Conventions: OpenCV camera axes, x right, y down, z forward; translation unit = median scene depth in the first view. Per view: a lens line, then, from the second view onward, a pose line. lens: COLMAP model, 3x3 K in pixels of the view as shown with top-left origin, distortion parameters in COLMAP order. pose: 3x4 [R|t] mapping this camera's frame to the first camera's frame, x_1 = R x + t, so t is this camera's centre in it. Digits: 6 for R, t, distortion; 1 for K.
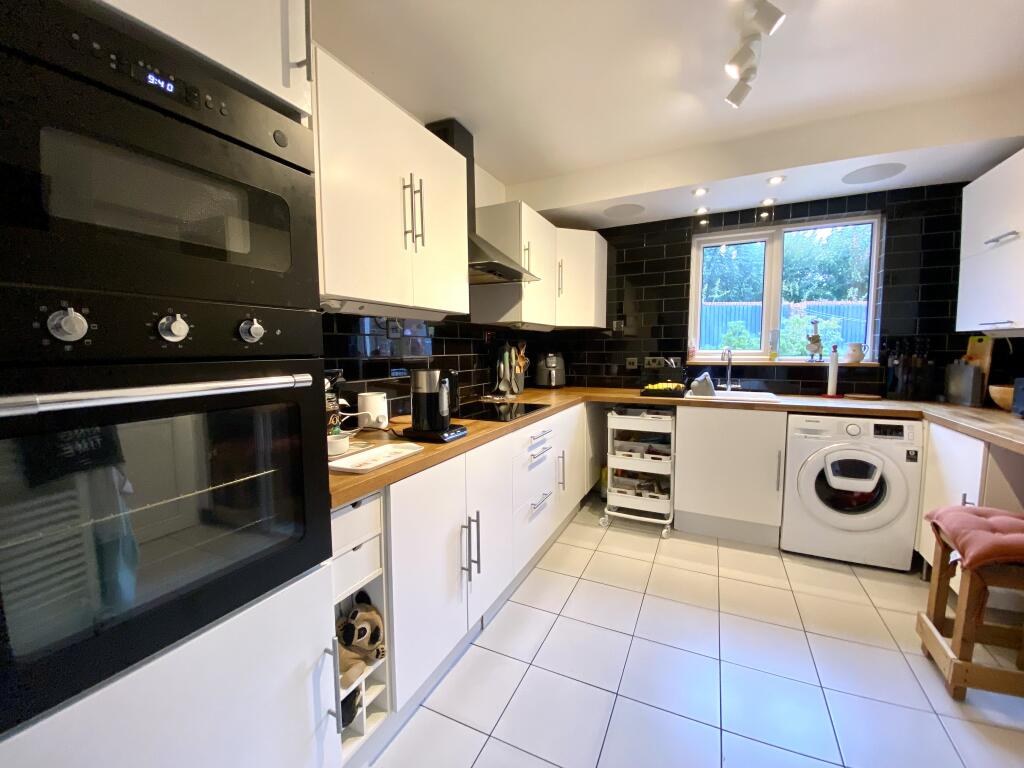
lens RADIAL K [[409.5, 0, 512.2], [0, 409.5, 381.9], [0, 0, 1]] dist [0.022253, -0.023570]
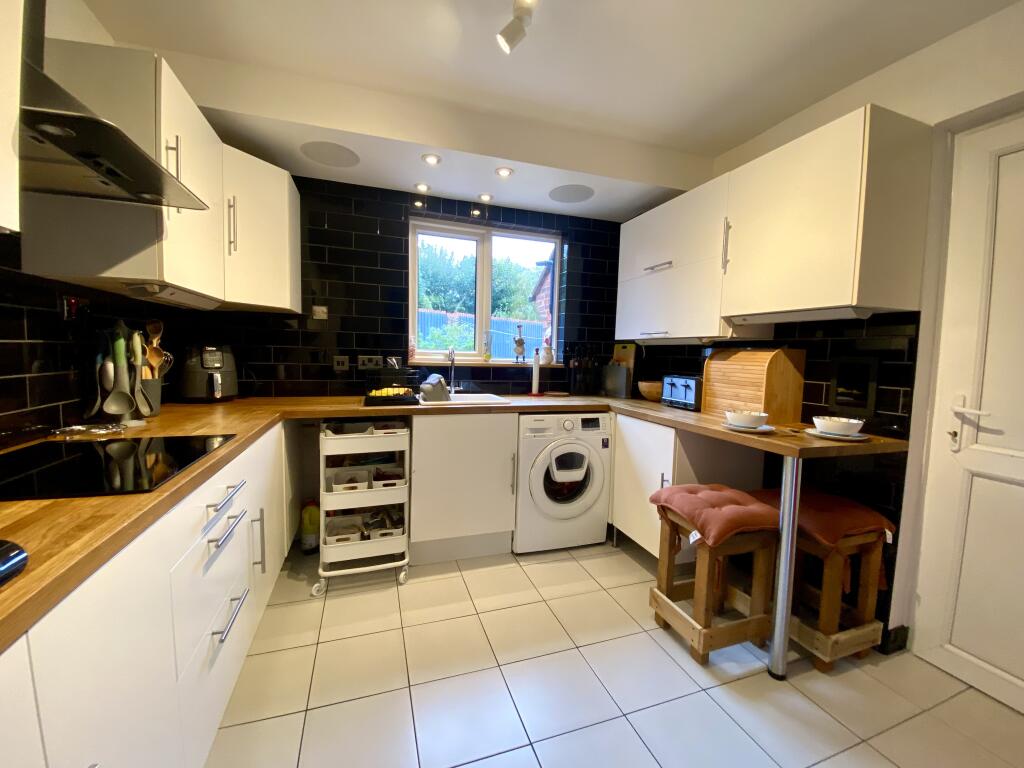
lens RADIAL K [[409.5, 0, 512.2], [0, 409.5, 381.9], [0, 0, 1]] dist [0.022253, -0.023570]
pose [[0.706260, -0.024314, 0.707535, -0.031997], [0.027174, 0.999605, 0.007226, -0.008912], [-0.707431, 0.014123, 0.706641, 0.278782]]
